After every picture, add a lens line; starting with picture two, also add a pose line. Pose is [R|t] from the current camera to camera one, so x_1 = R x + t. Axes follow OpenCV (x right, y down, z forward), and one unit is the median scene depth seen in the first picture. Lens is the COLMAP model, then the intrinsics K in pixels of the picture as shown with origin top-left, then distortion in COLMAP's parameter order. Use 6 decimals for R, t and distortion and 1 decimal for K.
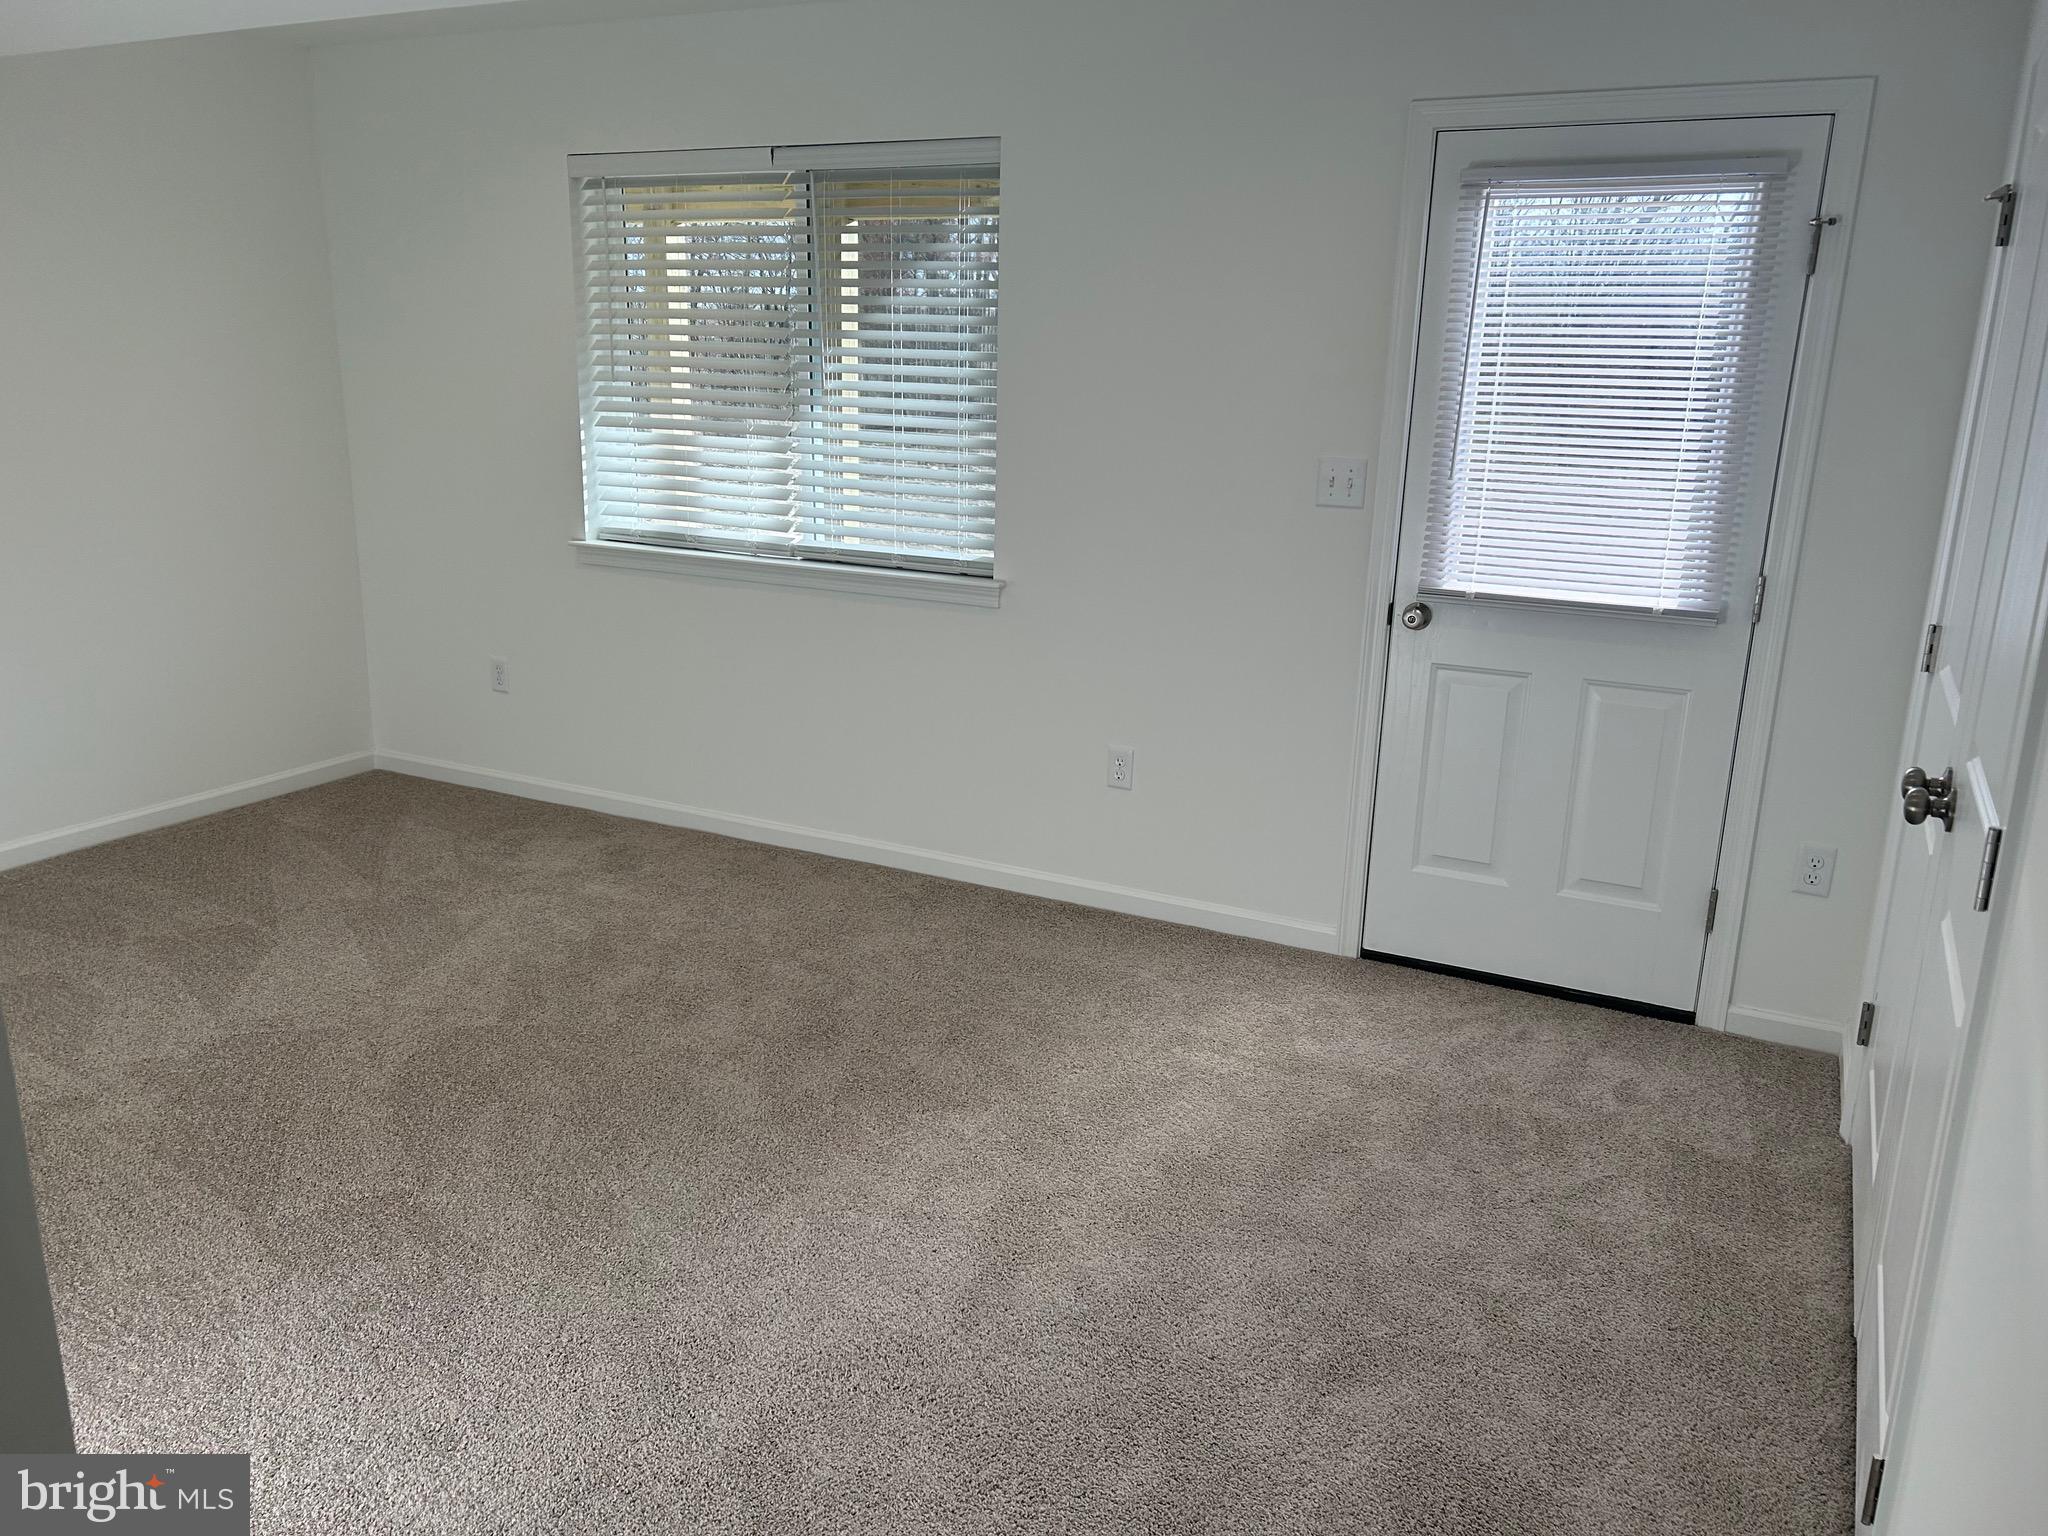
lens RADIAL K [[1541.6, 0, 1014.8], [0, 1541.6, 766.3], [0, 0, 1]] dist [0.054360, -0.049830]
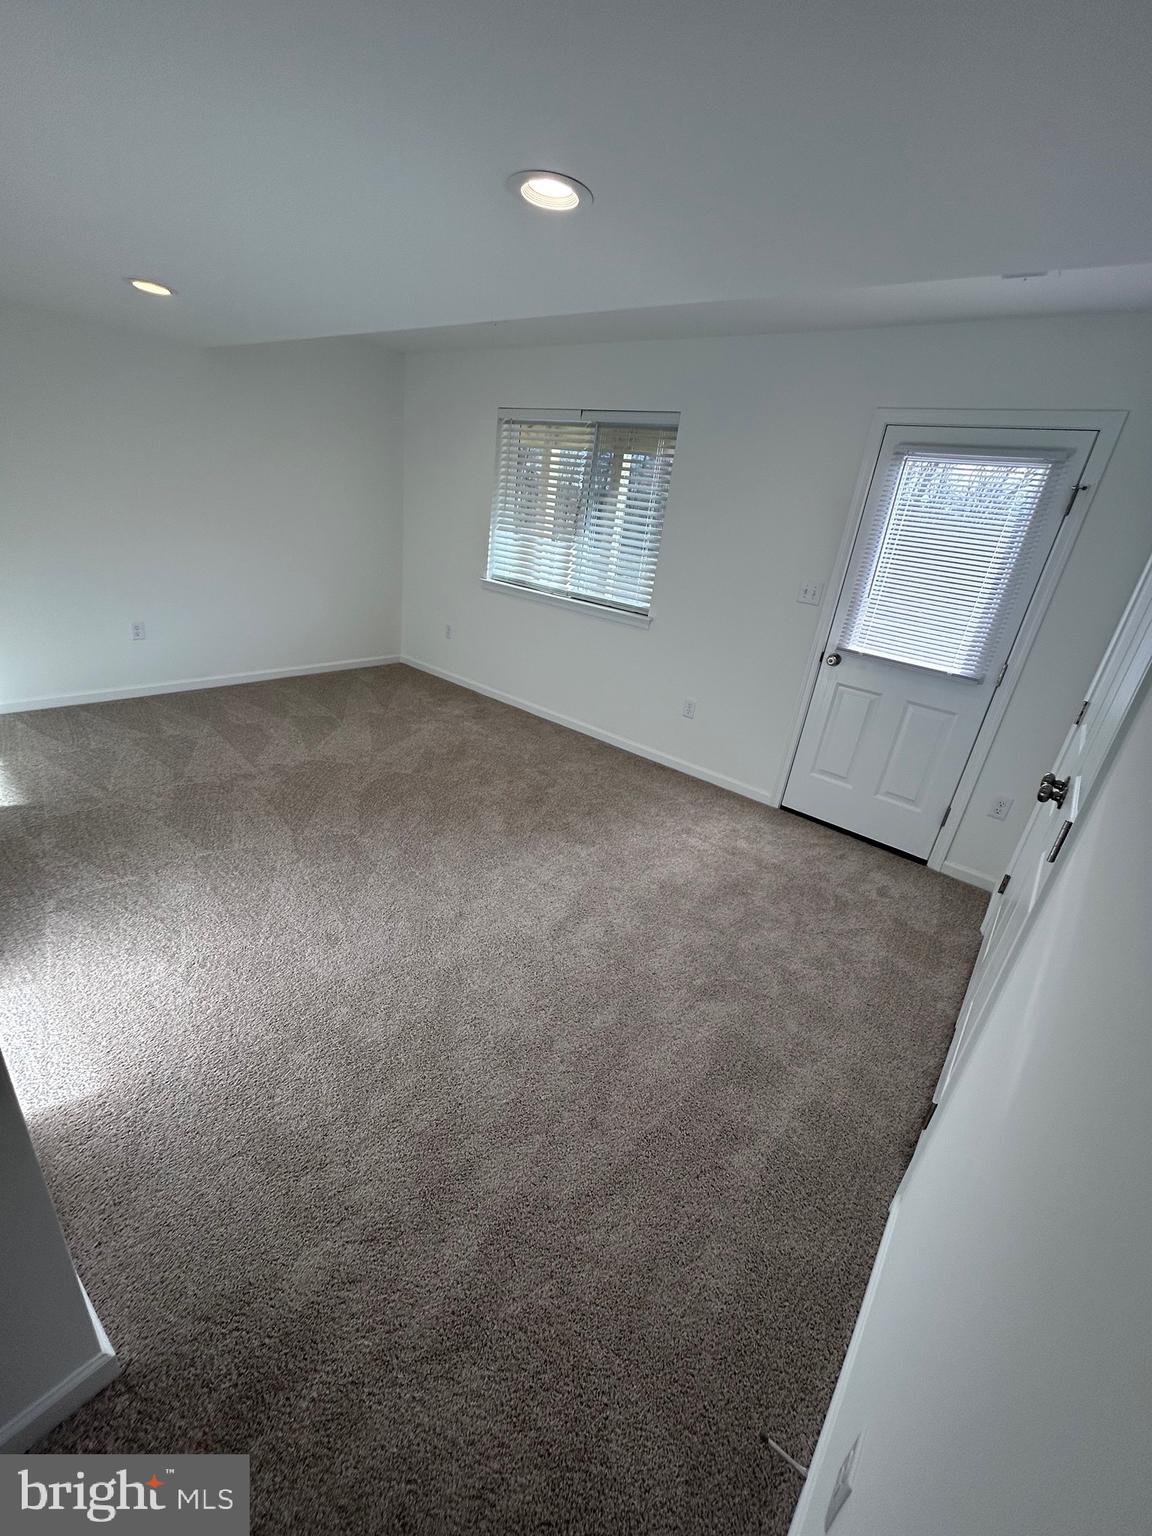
lens RADIAL K [[623.1, 0, 571.7], [0, 623.1, 764.9], [0, 0, 1]] dist [-0.000621, 0.000039]
pose [[0.973756, 0.166335, -0.155347, 0.069826], [-0.146180, 0.980239, 0.133281, -0.017451], [0.174446, -0.107074, 0.978828, 0.079559]]
